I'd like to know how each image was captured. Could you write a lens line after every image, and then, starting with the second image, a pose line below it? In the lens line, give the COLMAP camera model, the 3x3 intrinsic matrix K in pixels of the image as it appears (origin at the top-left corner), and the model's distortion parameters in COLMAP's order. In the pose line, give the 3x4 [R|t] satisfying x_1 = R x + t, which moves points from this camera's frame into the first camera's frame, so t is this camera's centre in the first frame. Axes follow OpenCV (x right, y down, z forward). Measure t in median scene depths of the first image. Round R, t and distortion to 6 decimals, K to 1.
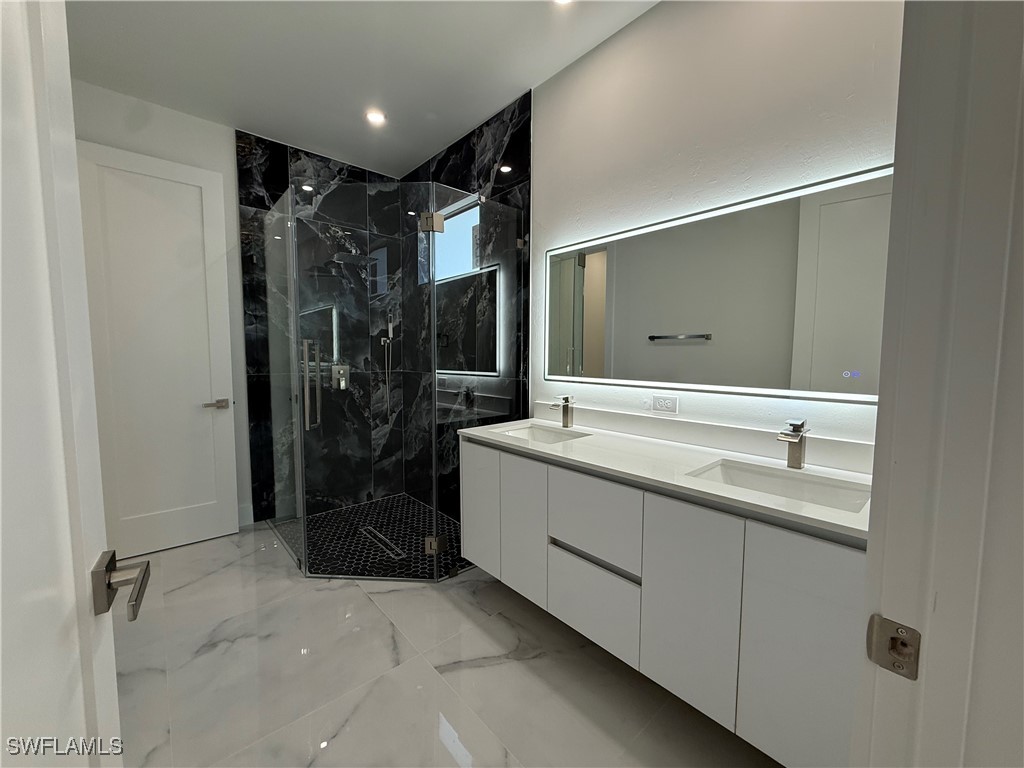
lens RADIAL K [[420.2, 0, 510.6], [0, 420.2, 387.2], [0, 0, 1]] dist [0.000773, -0.000047]
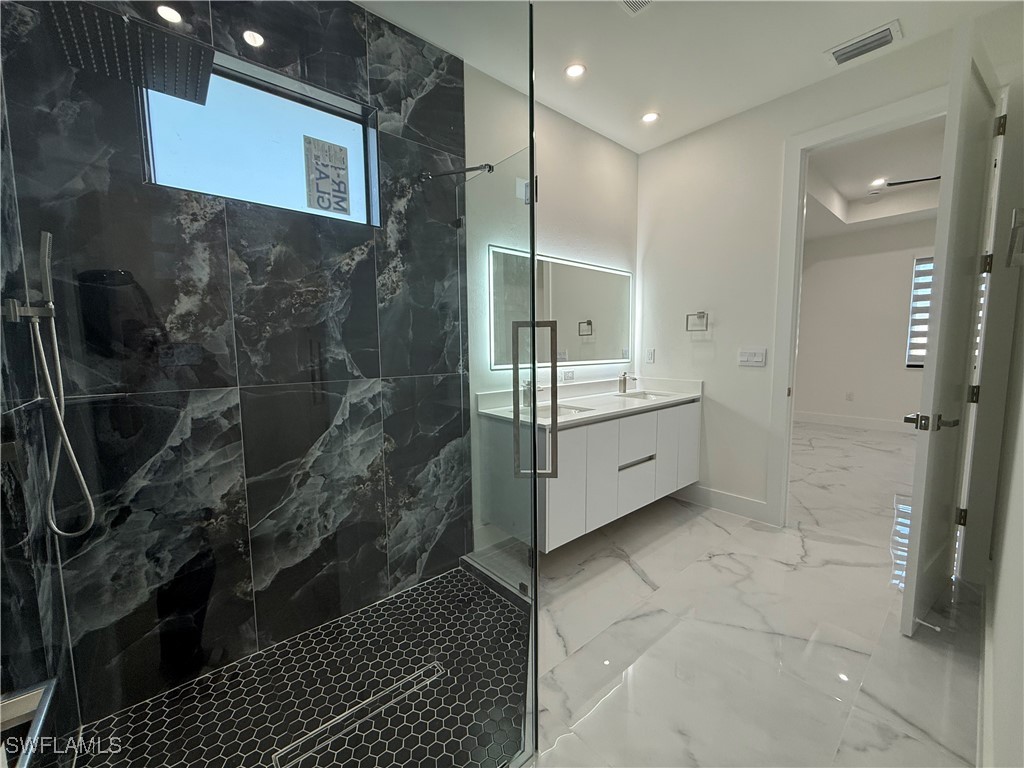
lens RADIAL K [[420.2, 0, 513.2], [0, 420.2, 383.5], [0, 0, 1]] dist [0.000773, -0.000047]
pose [[-0.018134, -0.104292, 0.994381, -0.764515], [0.080912, 0.991130, 0.105426, -0.071935], [-0.996556, 0.082369, -0.009535, 0.770284]]
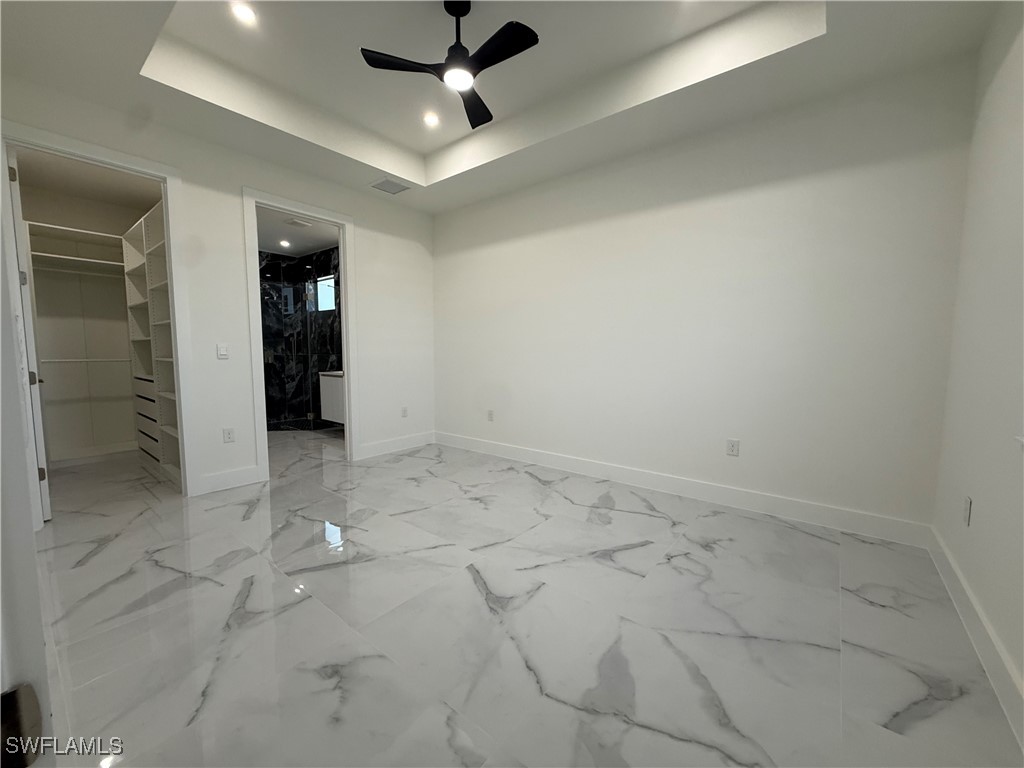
lens RADIAL K [[420.2, 0, 513.3], [0, 420.2, 385.8], [0, 0, 1]] dist [0.000773, -0.000047]
pose [[0.985006, -0.016275, 0.171751, 0.465619], [0.015683, 0.999865, 0.004799, 0.141648], [-0.171806, -0.002033, 0.985129, -1.376056]]
